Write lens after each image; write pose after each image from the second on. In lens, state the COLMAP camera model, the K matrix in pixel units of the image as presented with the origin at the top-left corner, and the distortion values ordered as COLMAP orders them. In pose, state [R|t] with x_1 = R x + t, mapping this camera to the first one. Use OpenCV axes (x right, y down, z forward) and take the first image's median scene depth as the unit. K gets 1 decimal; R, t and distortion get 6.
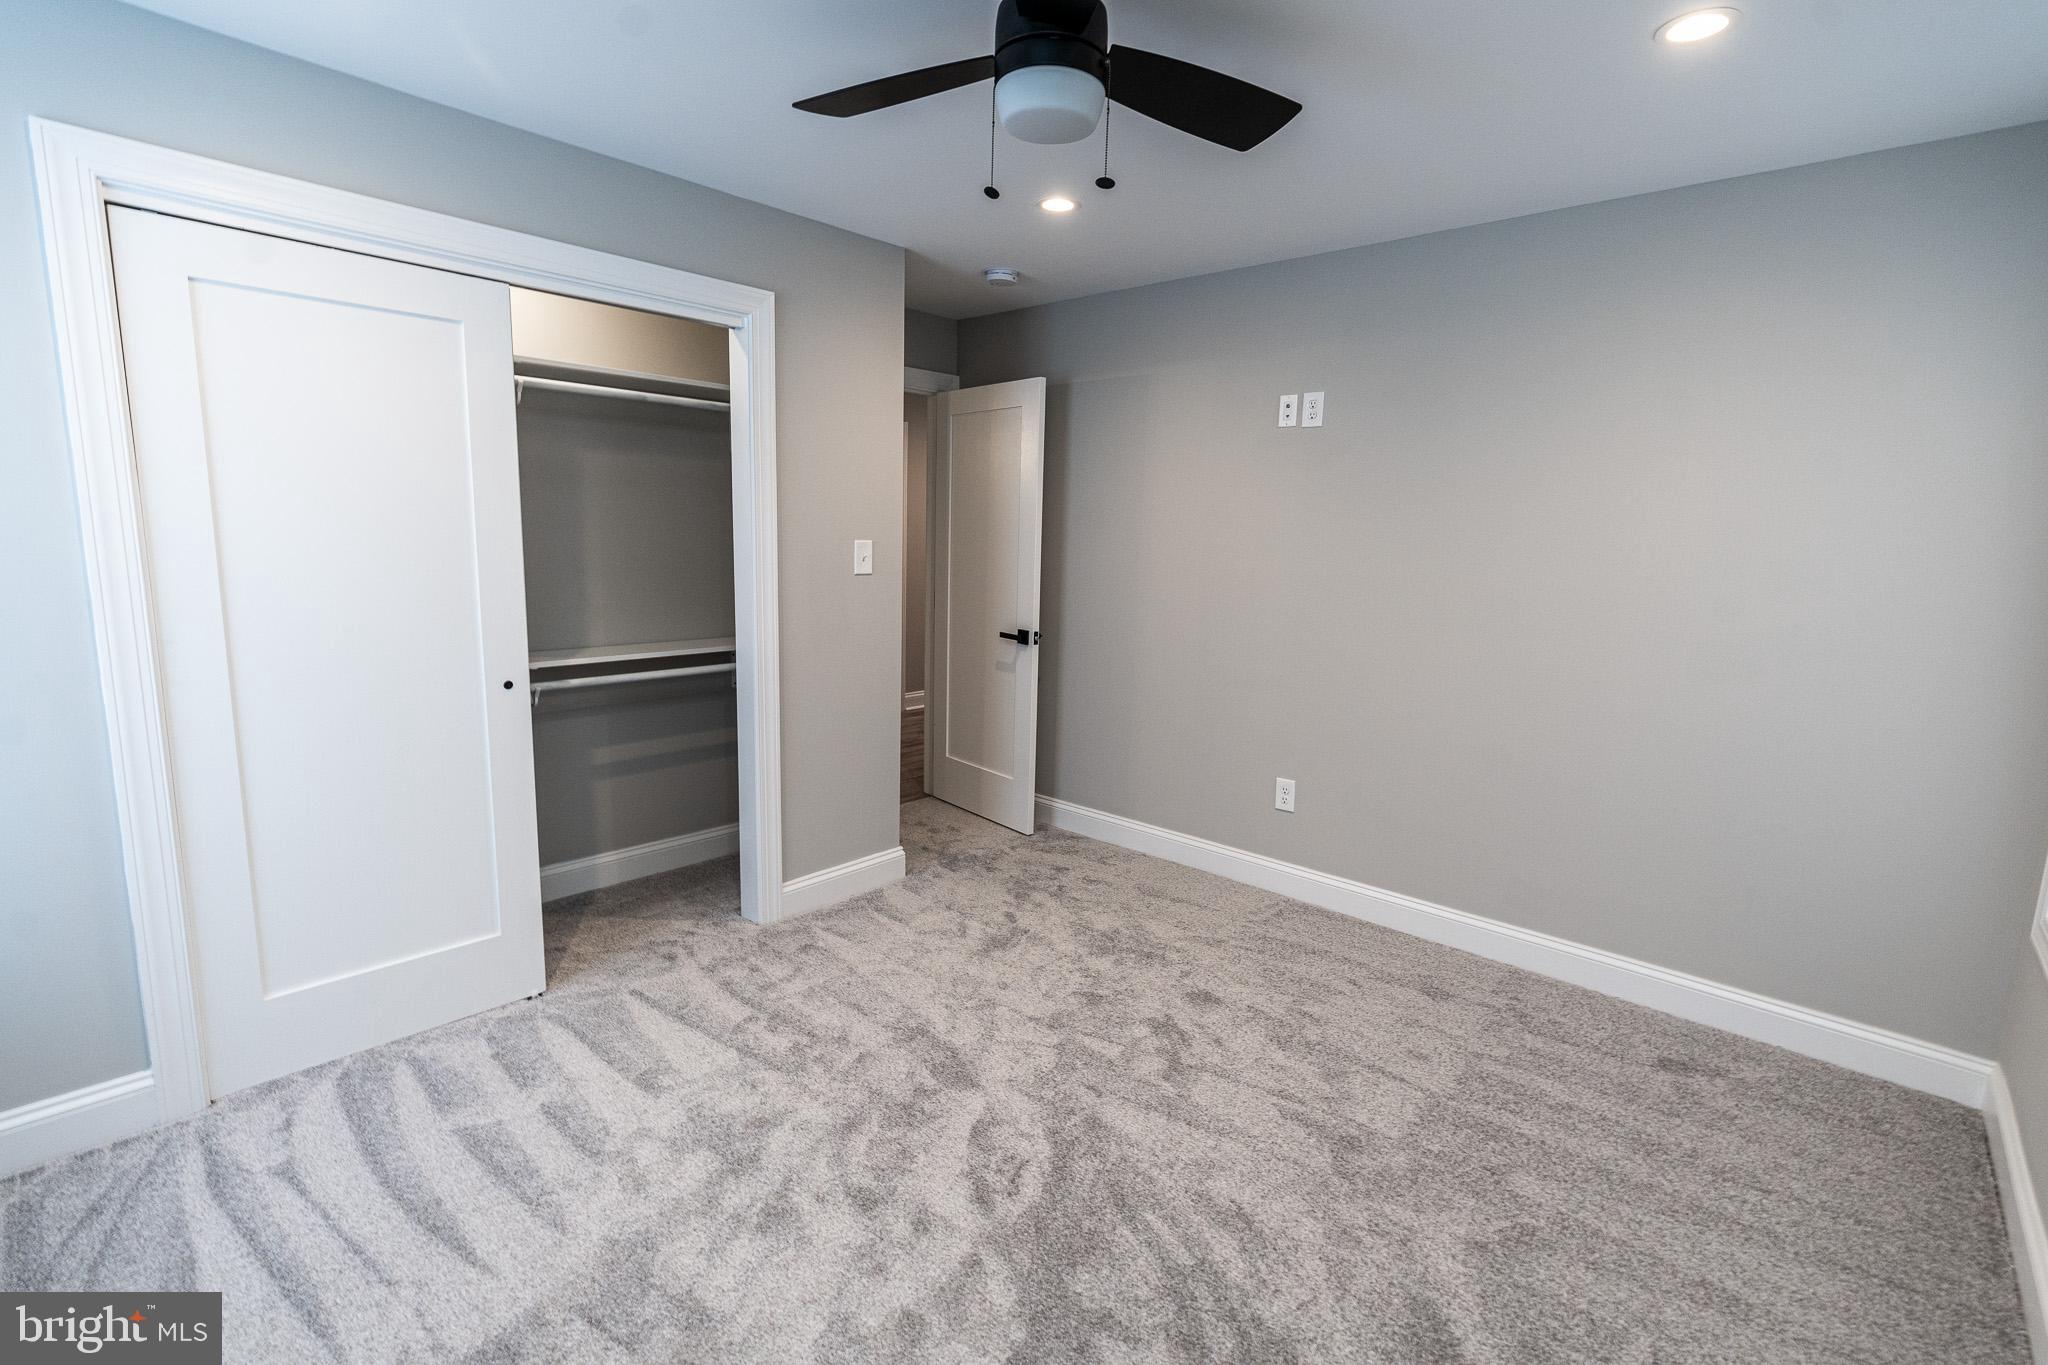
lens RADIAL K [[914.1, 0, 1027.7], [0, 914.1, 671.8], [0, 0, 1]] dist [-0.009707, 0.004295]
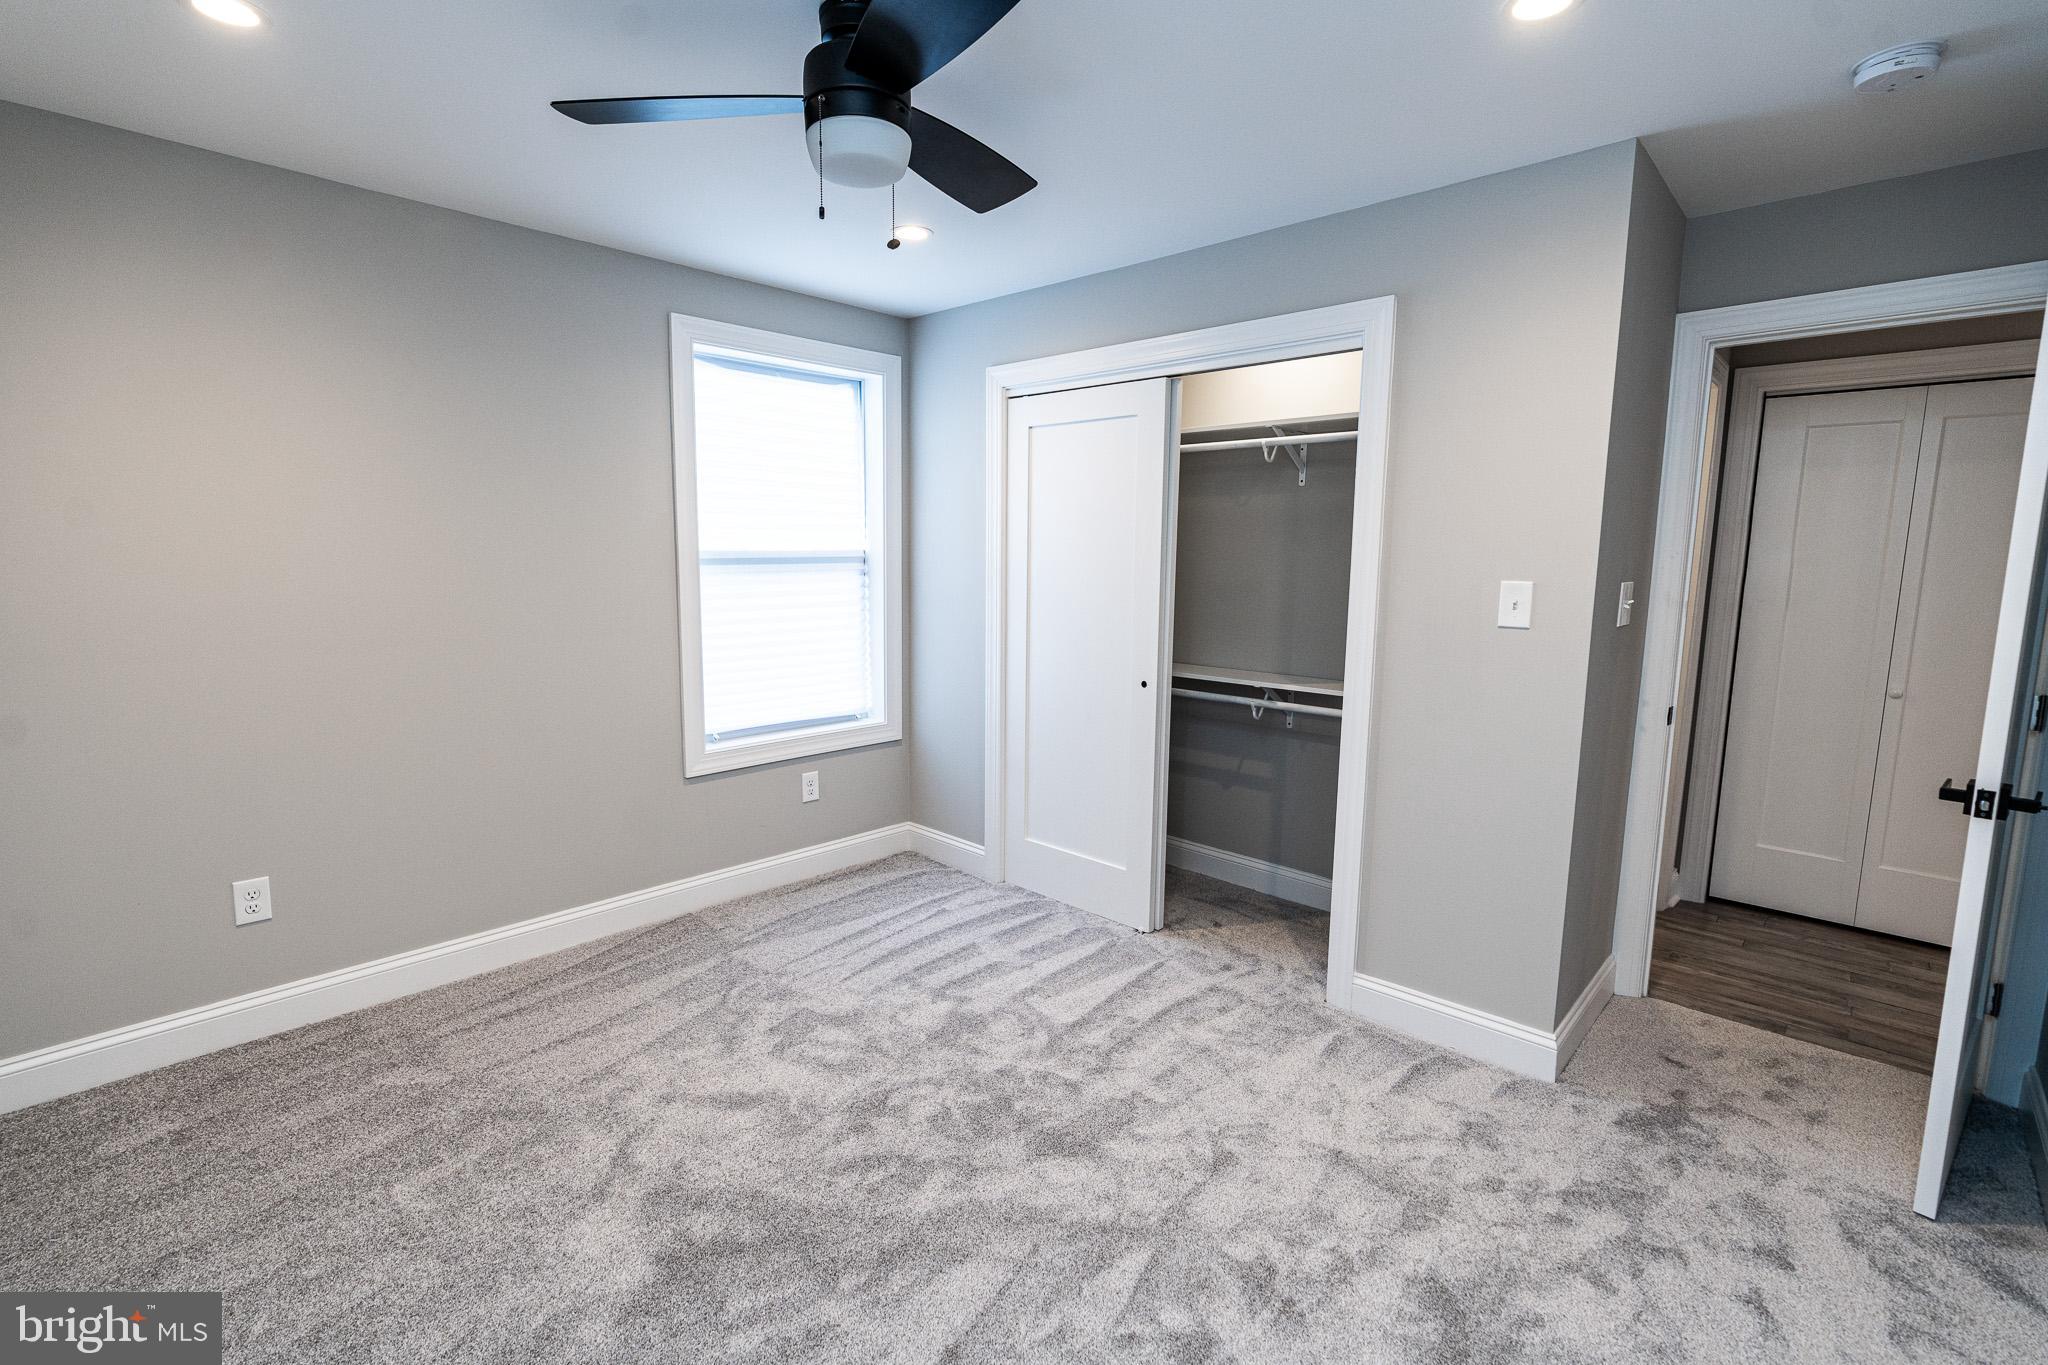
lens RADIAL K [[914.1, 0, 1027.7], [0, 914.1, 671.8], [0, 0, 1]] dist [-0.009707, 0.004295]
pose [[-0.014652, 0.100779, -0.994801, 0.666276], [-0.167315, 0.980633, 0.101808, -0.098040], [0.985795, 0.167937, 0.002493, 0.753813]]
